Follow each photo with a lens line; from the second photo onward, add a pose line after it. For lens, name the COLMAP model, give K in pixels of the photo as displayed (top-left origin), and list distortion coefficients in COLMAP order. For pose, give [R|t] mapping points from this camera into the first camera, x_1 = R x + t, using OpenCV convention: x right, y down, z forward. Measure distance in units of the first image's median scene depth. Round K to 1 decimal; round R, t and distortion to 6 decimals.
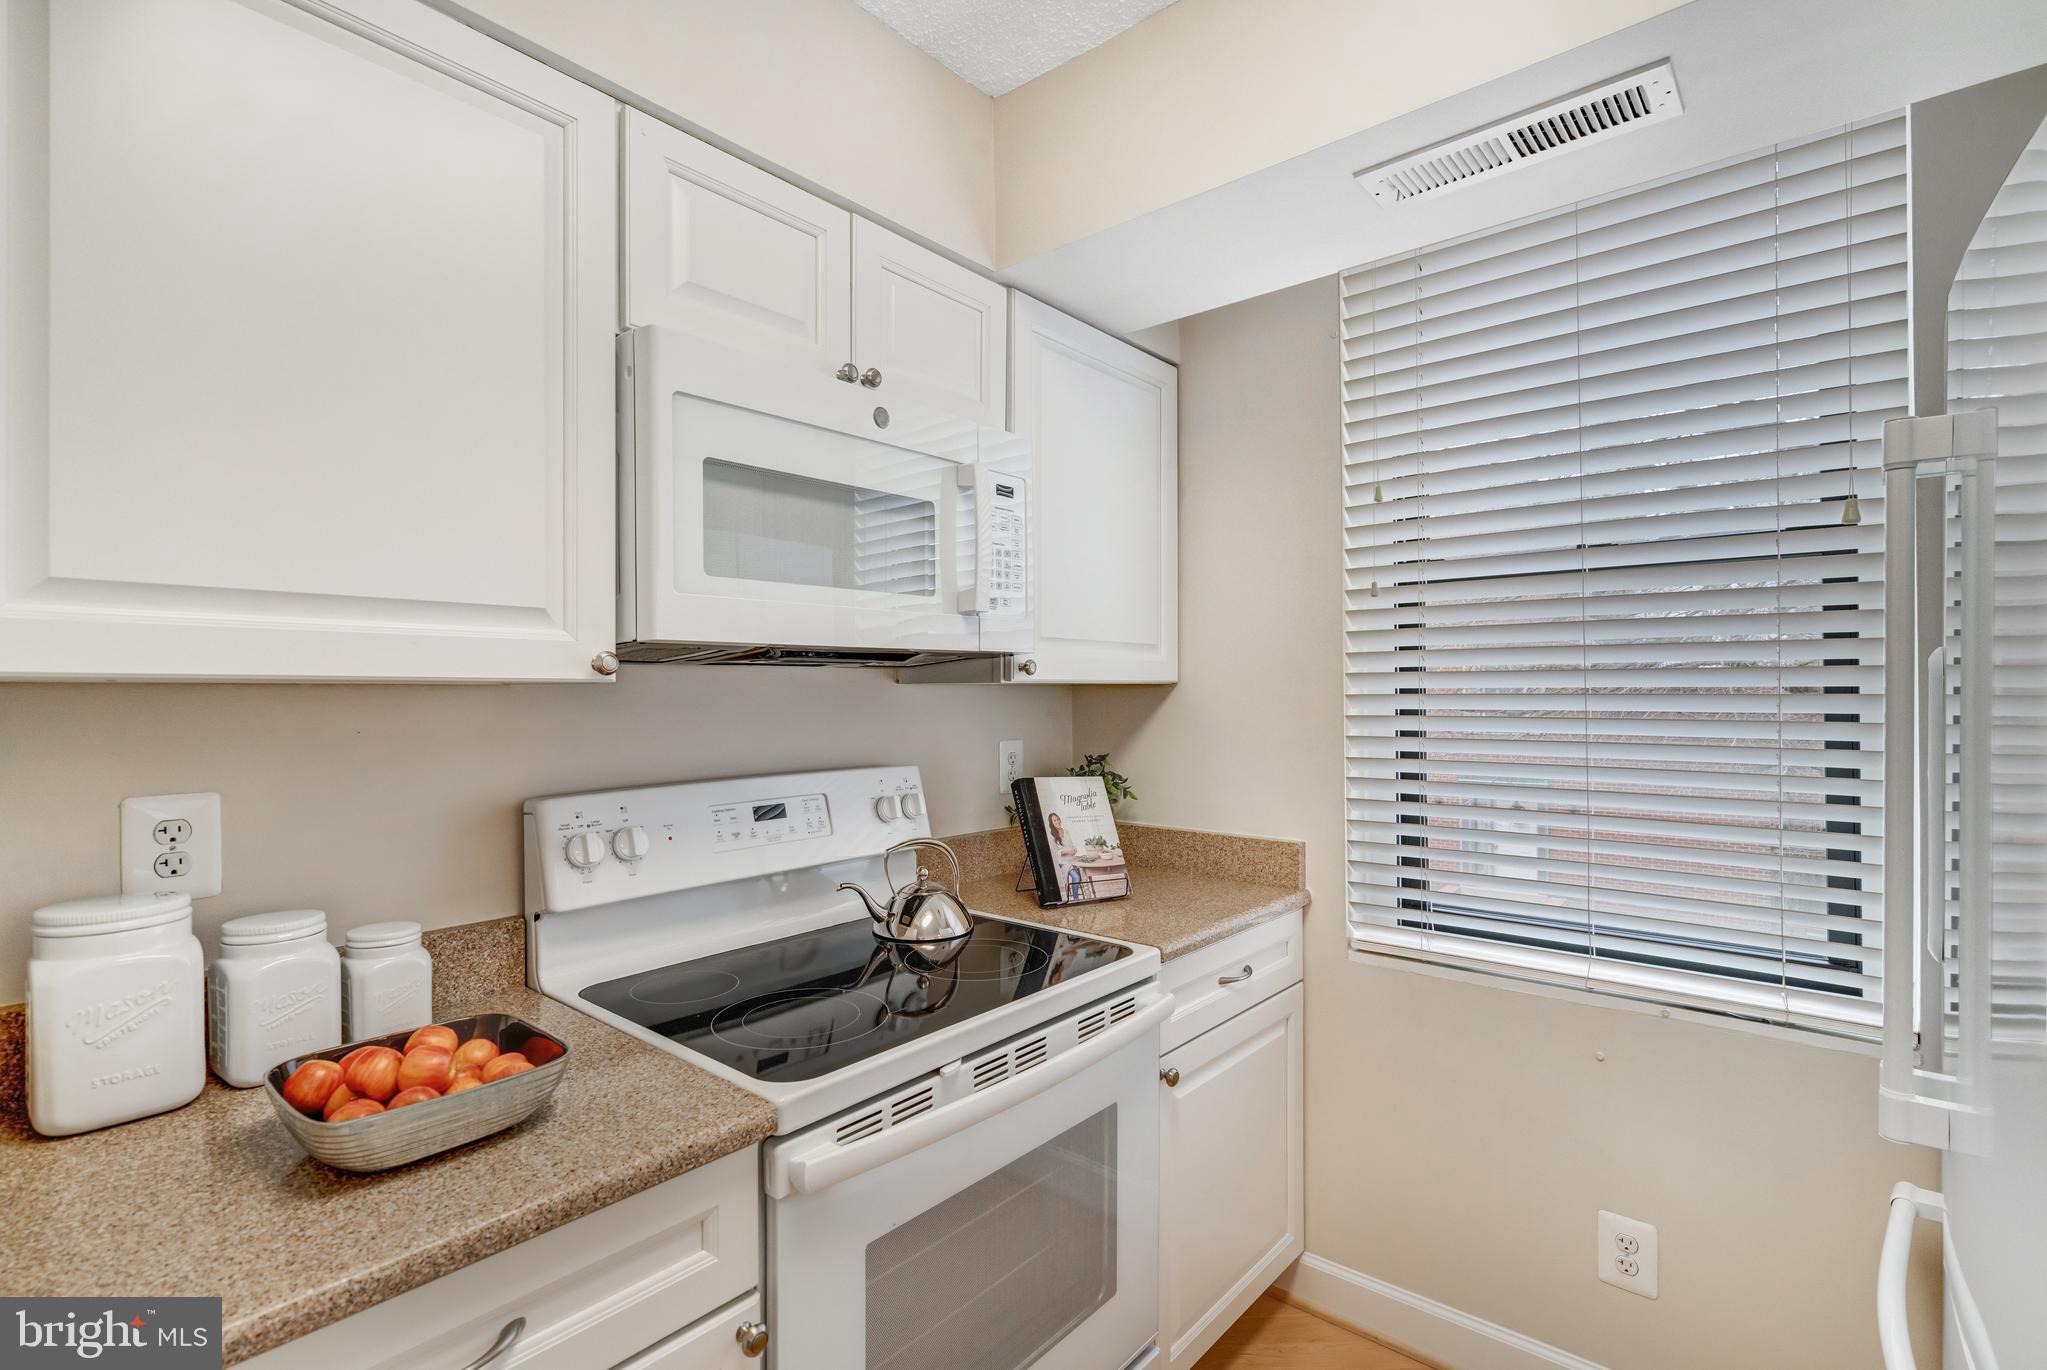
lens RADIAL K [[945.1, 0, 1028.7], [0, 945.1, 678.1], [0, 0, 1]] dist [-0.005828, 0.002286]
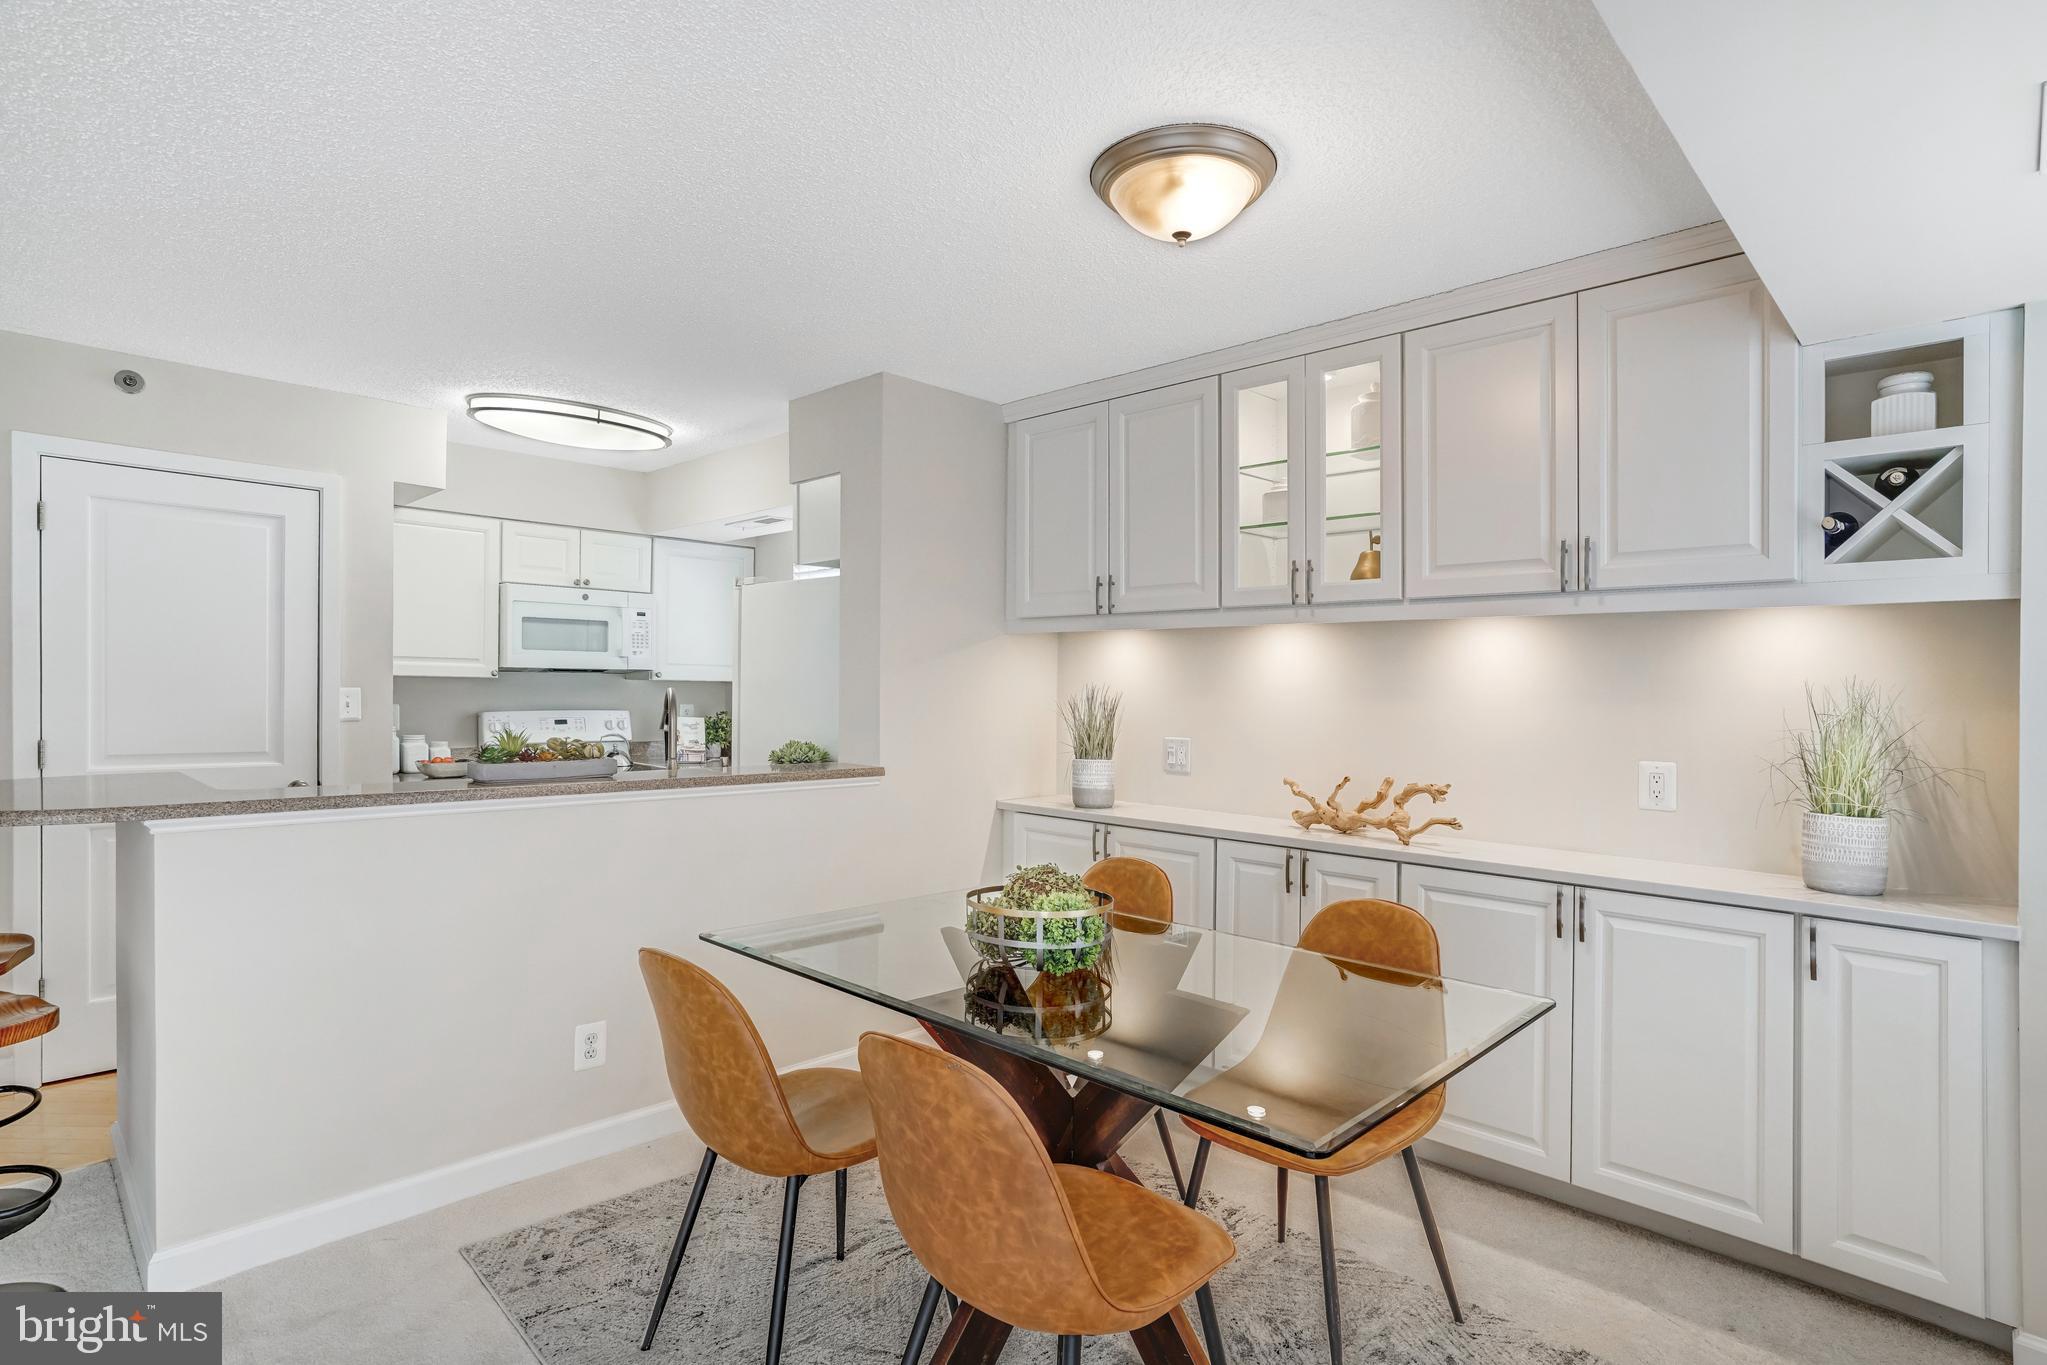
lens RADIAL K [[1027.3, 0, 1025.7], [0, 1027.3, 692.0], [0, 0, 1]] dist [-0.034182, 0.001316]
pose [[0.996305, 0.024724, -0.082250, 1.388600], [-0.023018, 0.999501, 0.021615, -0.053003], [0.082744, -0.019642, 0.996377, -1.997654]]
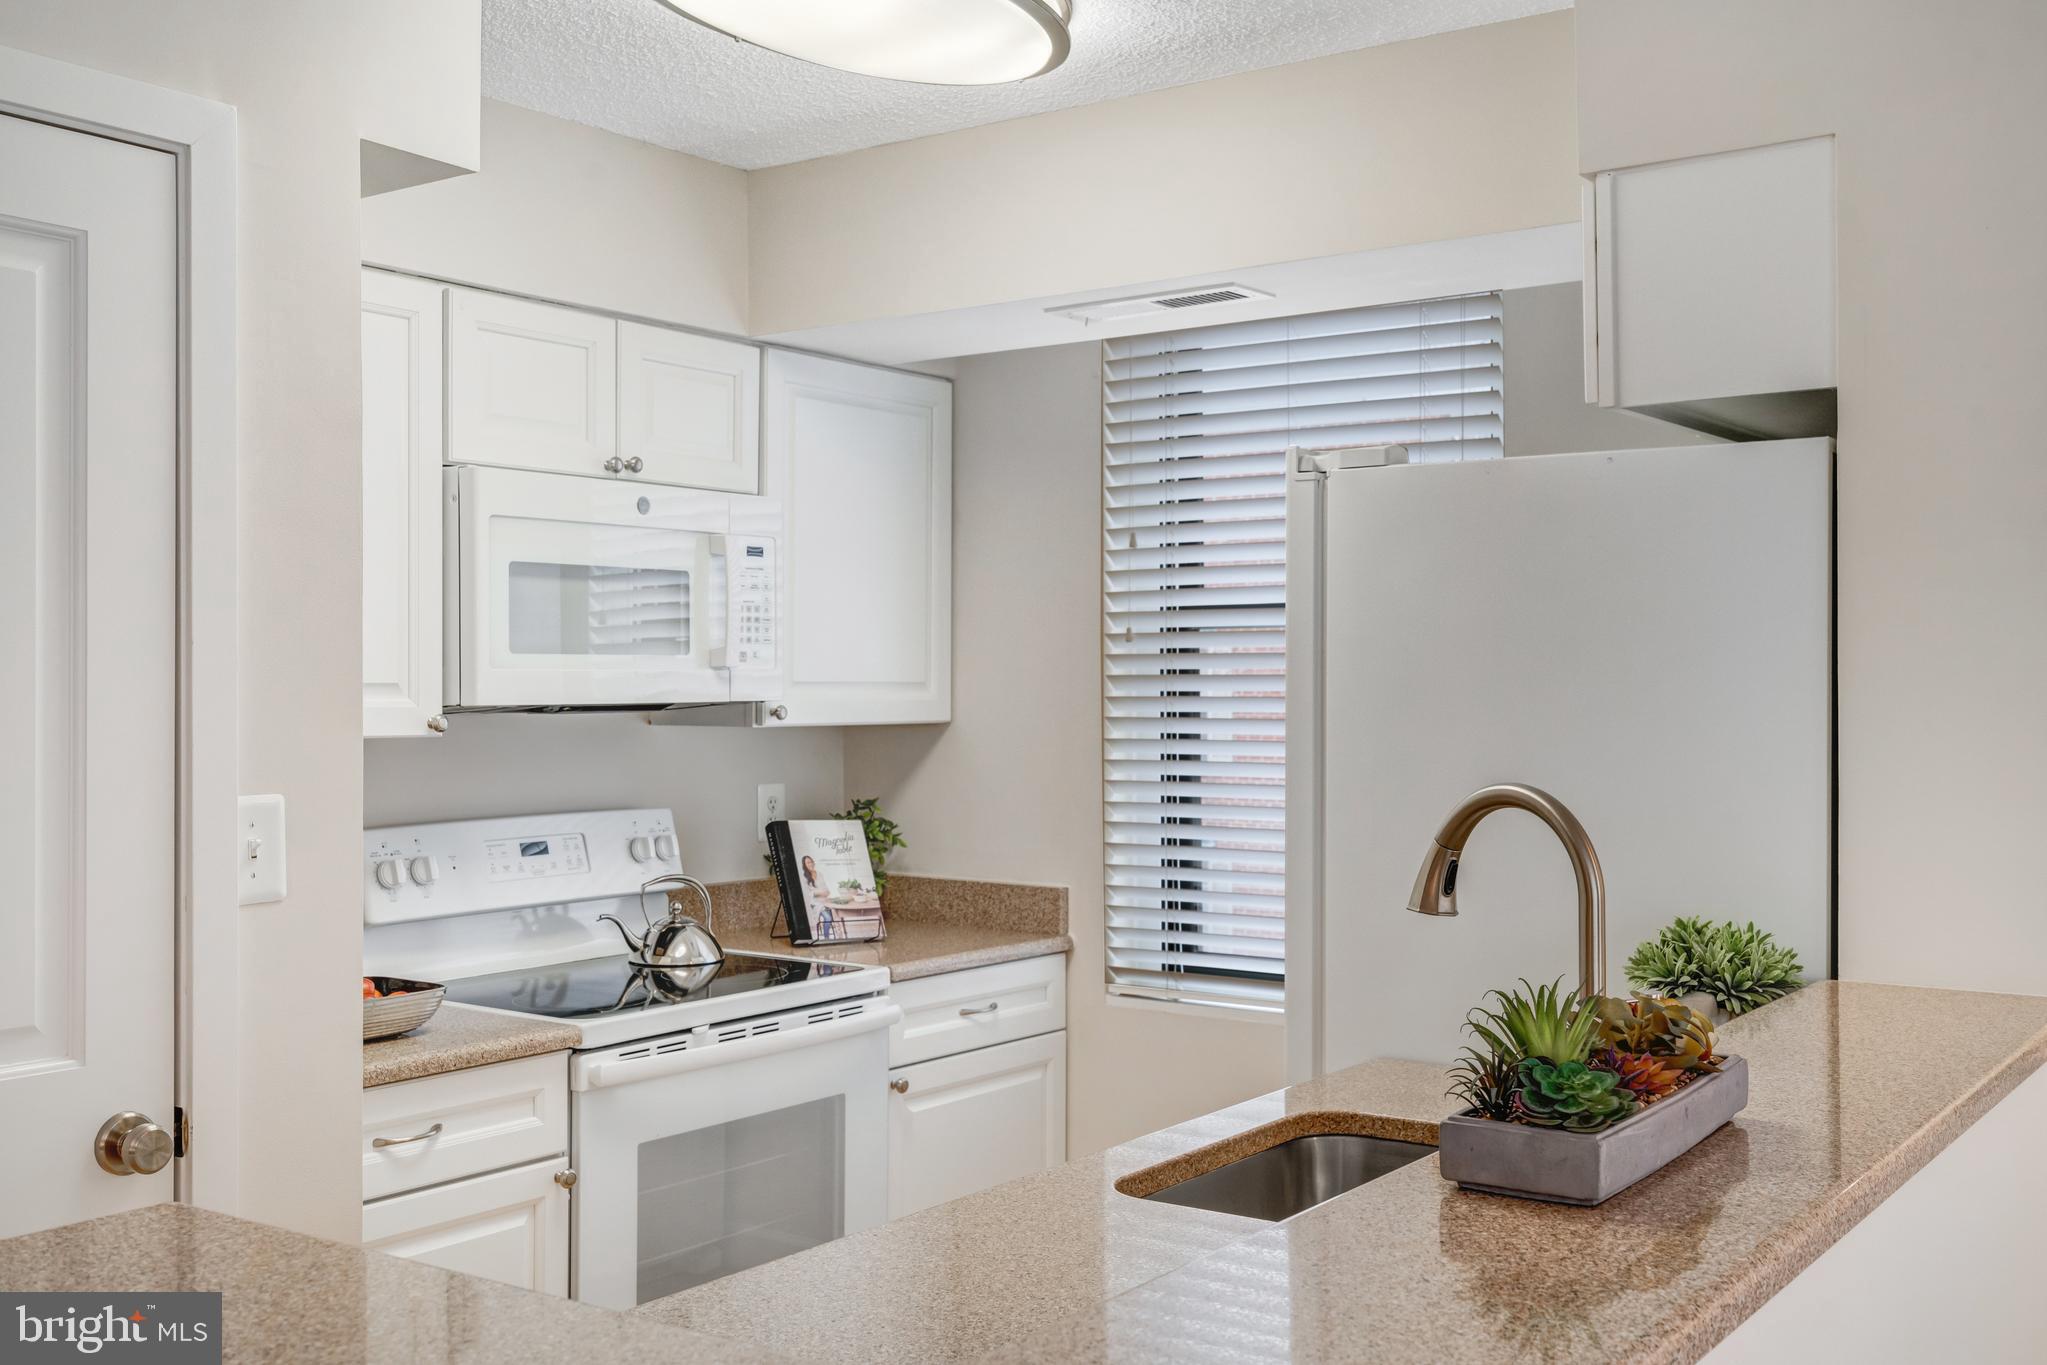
lens RADIAL K [[2019.2, 0, 1035.1], [0, 2019.2, 681.3], [0, 0, 1]] dist [-0.026855, 0.000000]
pose [[0.997259, 0.005899, 0.073758, 0.121932], [-0.006881, 0.999891, 0.013069, -0.080527], [-0.073673, -0.013541, 0.997191, -1.291418]]
